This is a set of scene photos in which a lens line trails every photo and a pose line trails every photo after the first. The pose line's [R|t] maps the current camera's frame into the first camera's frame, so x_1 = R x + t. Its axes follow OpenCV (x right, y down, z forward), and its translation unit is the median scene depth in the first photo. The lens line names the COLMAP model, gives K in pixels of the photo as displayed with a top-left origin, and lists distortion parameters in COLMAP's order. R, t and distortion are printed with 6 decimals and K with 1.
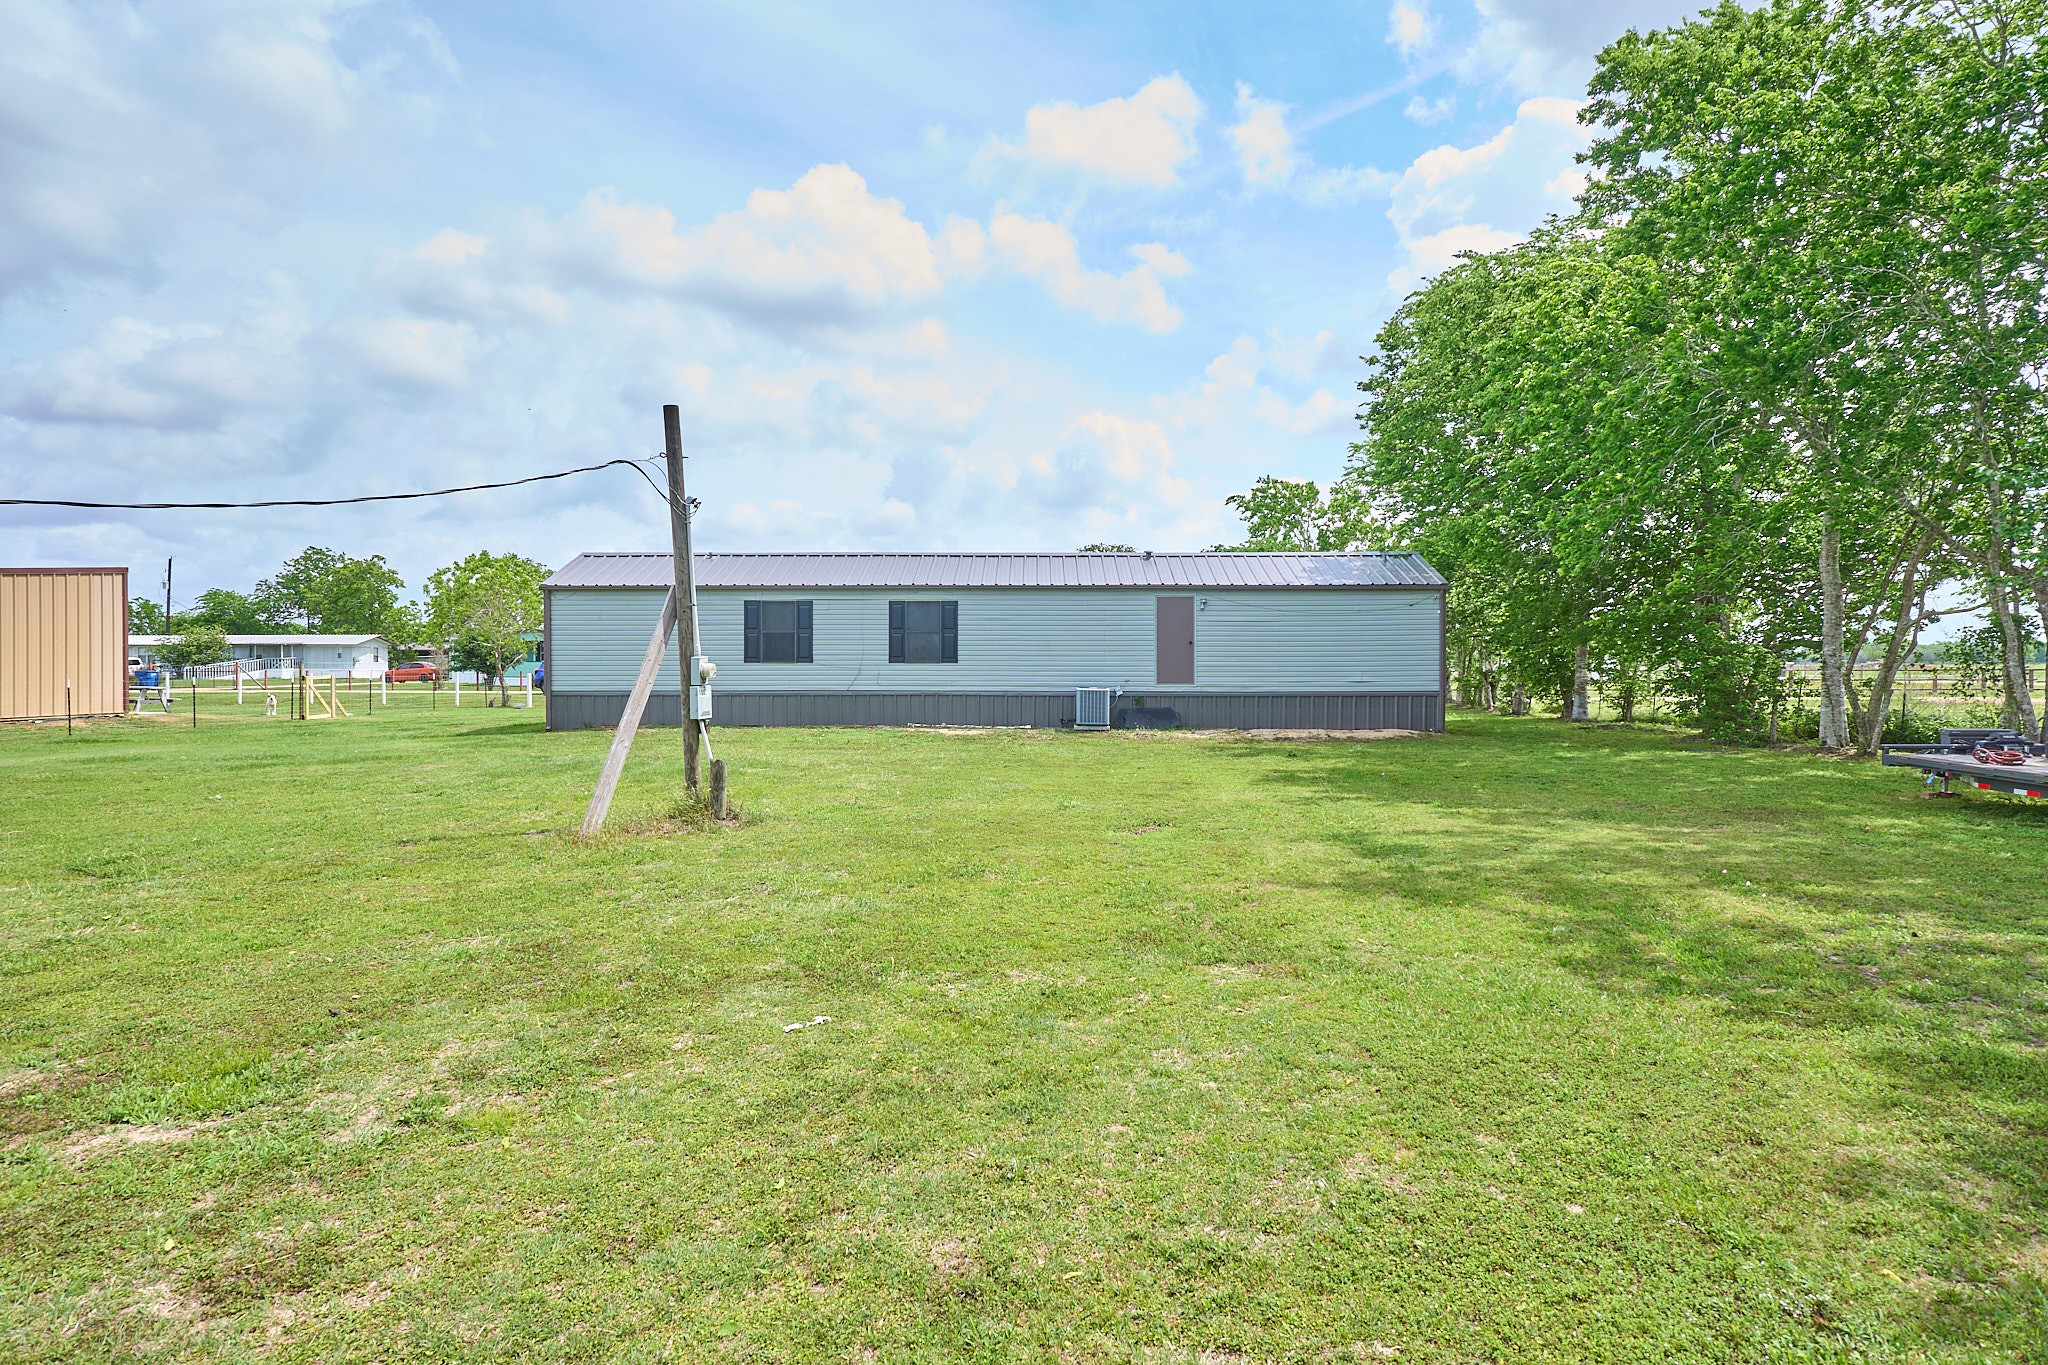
lens RADIAL K [[1073.1, 0, 1023.0], [0, 1073.1, 671.3], [0, 0, 1]] dist [0.002578, -0.000077]
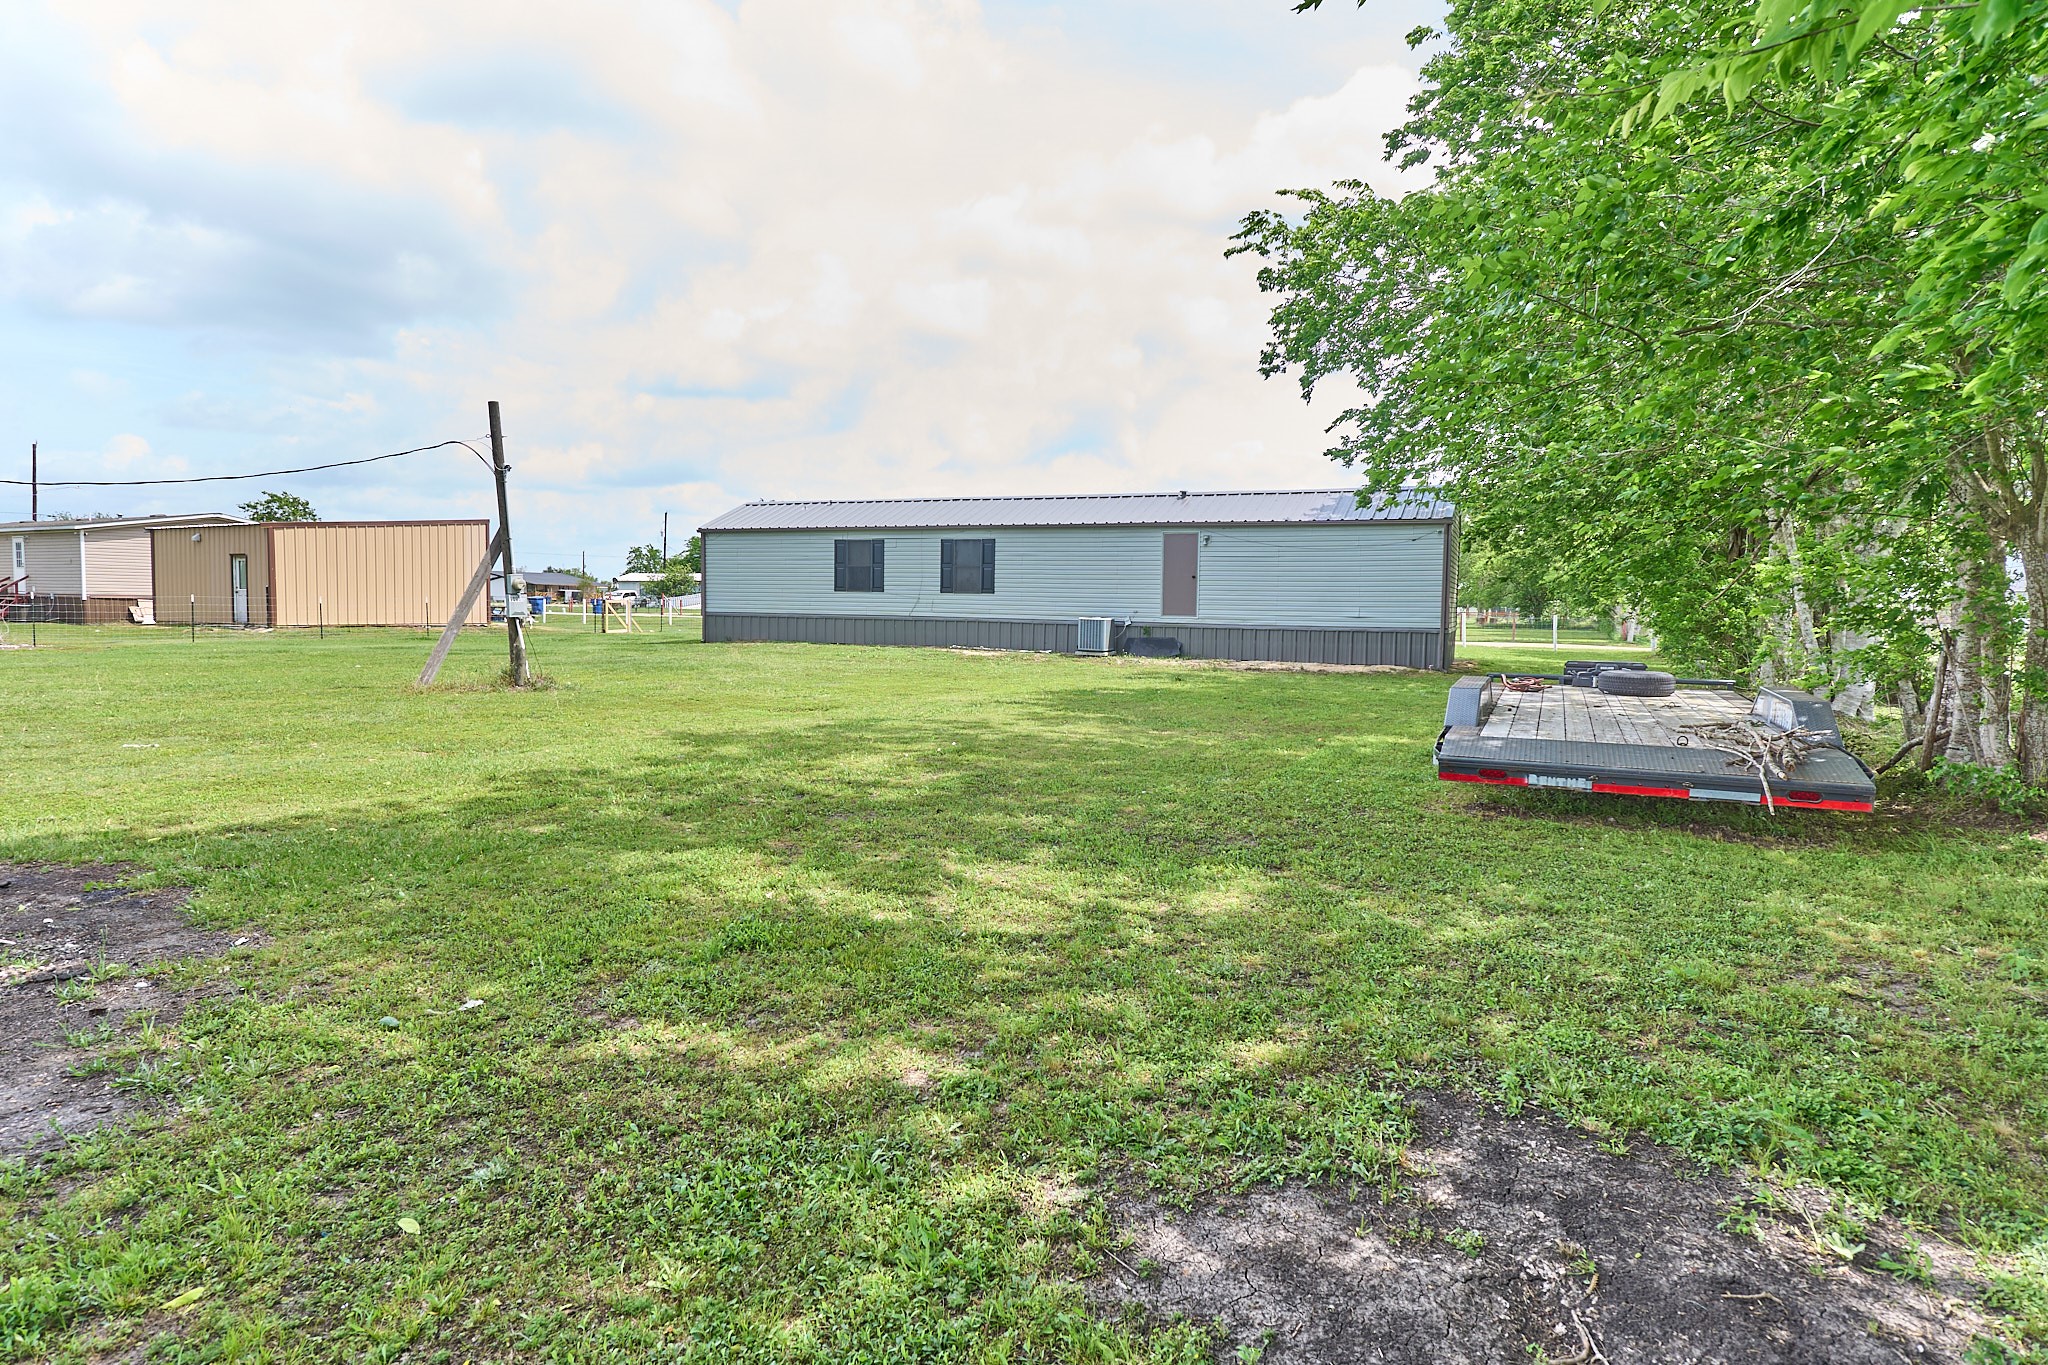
lens RADIAL K [[1073.1, 0, 1023.0], [0, 1073.1, 671.3], [0, 0, 1]] dist [0.002578, -0.000077]
pose [[0.923267, 0.040850, -0.381982, 0.406204], [-0.021246, 0.998238, 0.055402, 0.010875], [0.383572, -0.043035, 0.922508, -0.041969]]
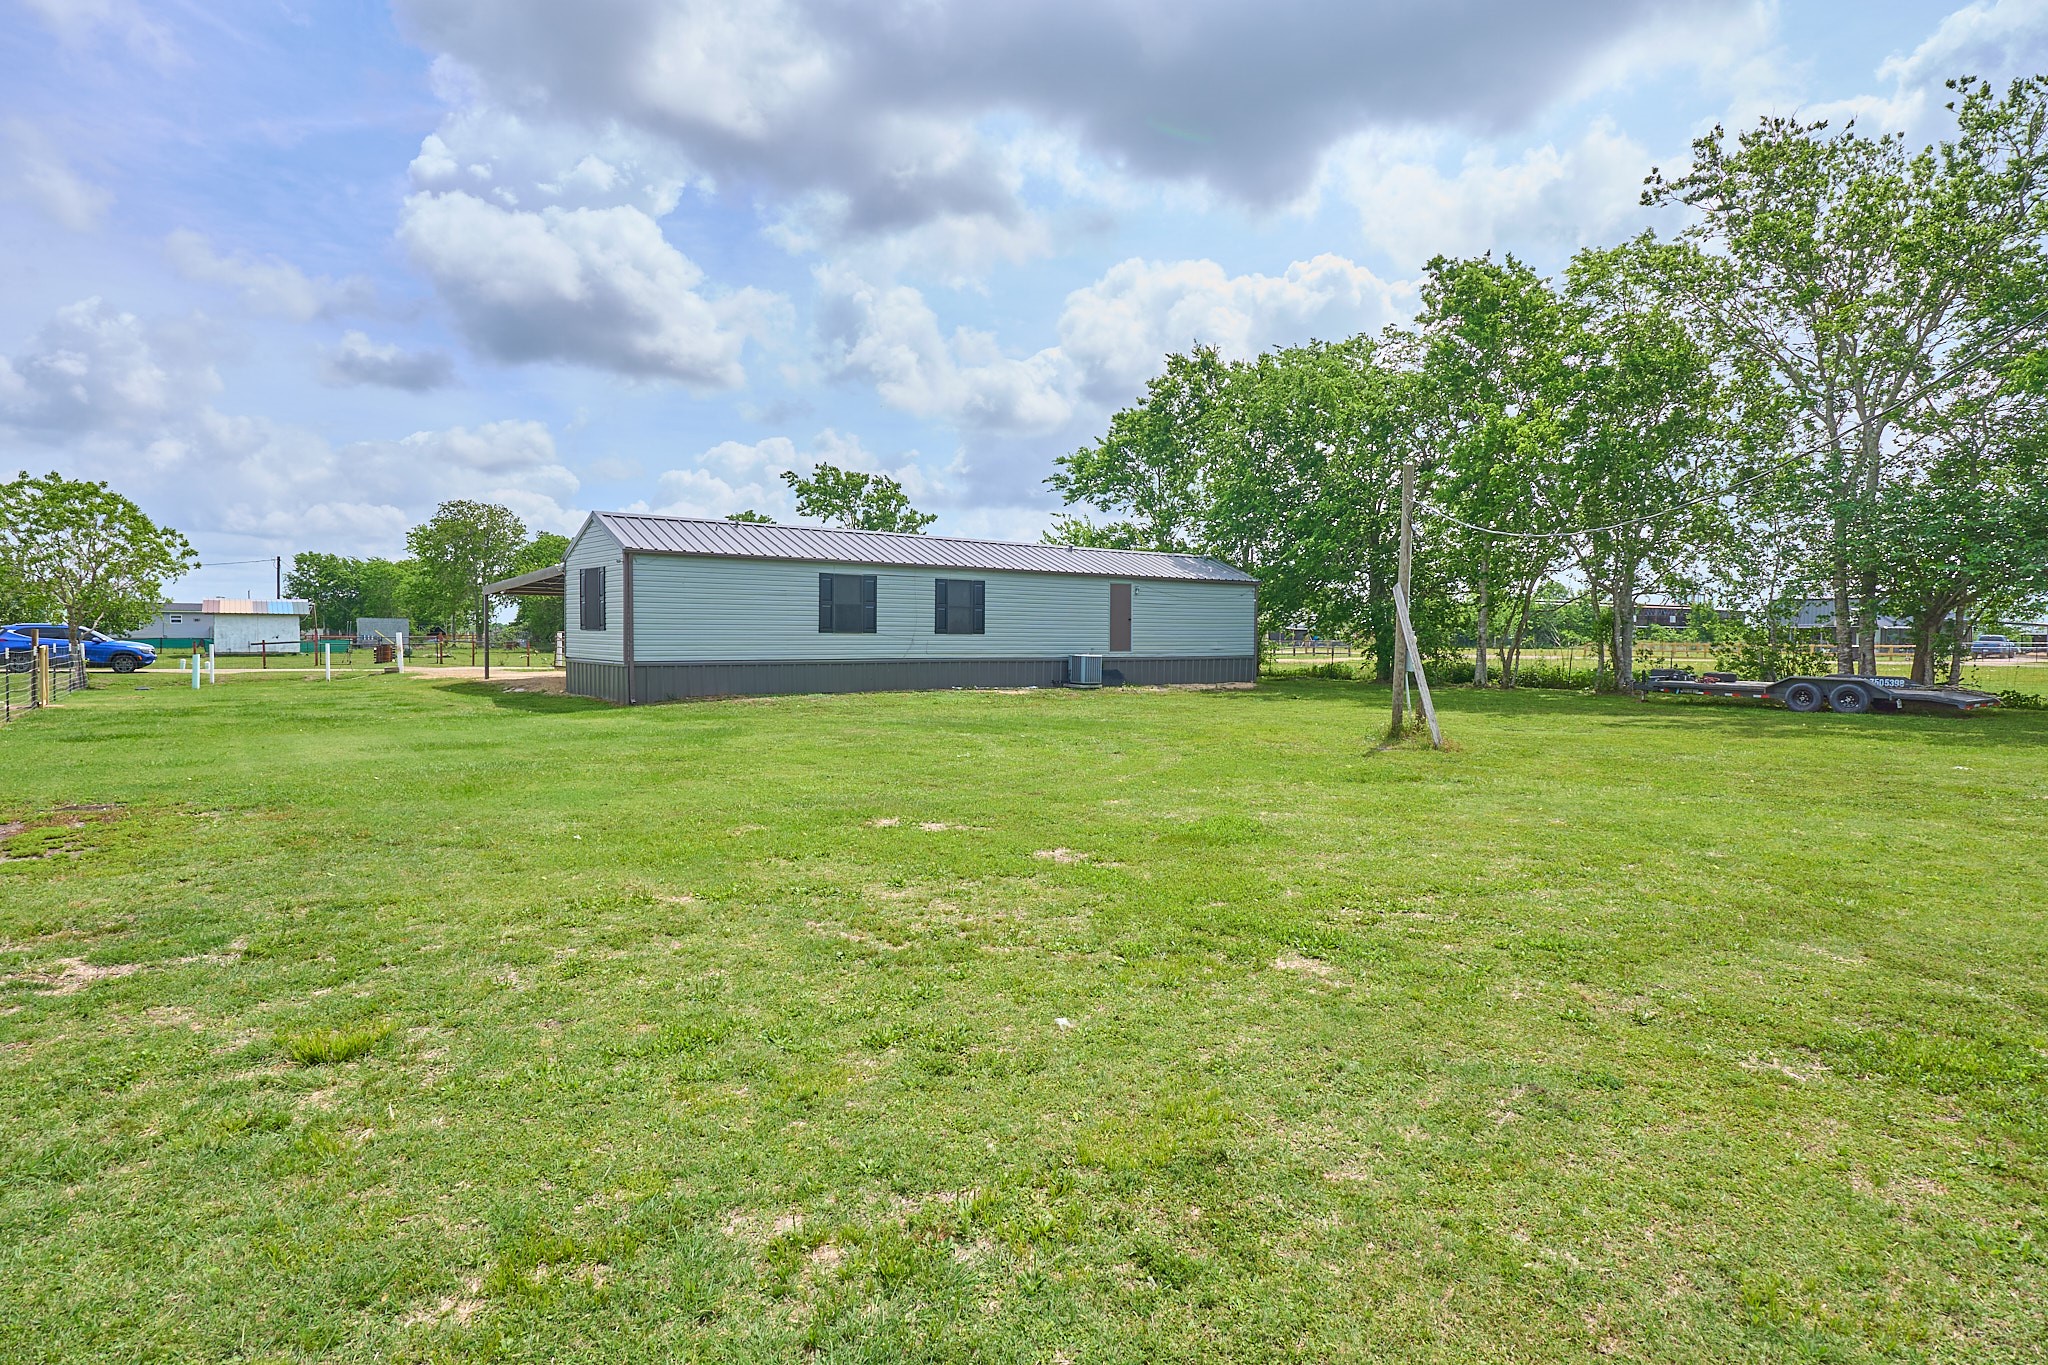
lens RADIAL K [[1073.1, 0, 1023.0], [0, 1073.1, 671.3], [0, 0, 1]] dist [0.002578, -0.000077]
pose [[0.787137, -0.016078, 0.616569, -0.751255], [-0.001539, 0.999606, 0.028031, -0.000095], [-0.616776, -0.023013, 0.786802, 0.053563]]
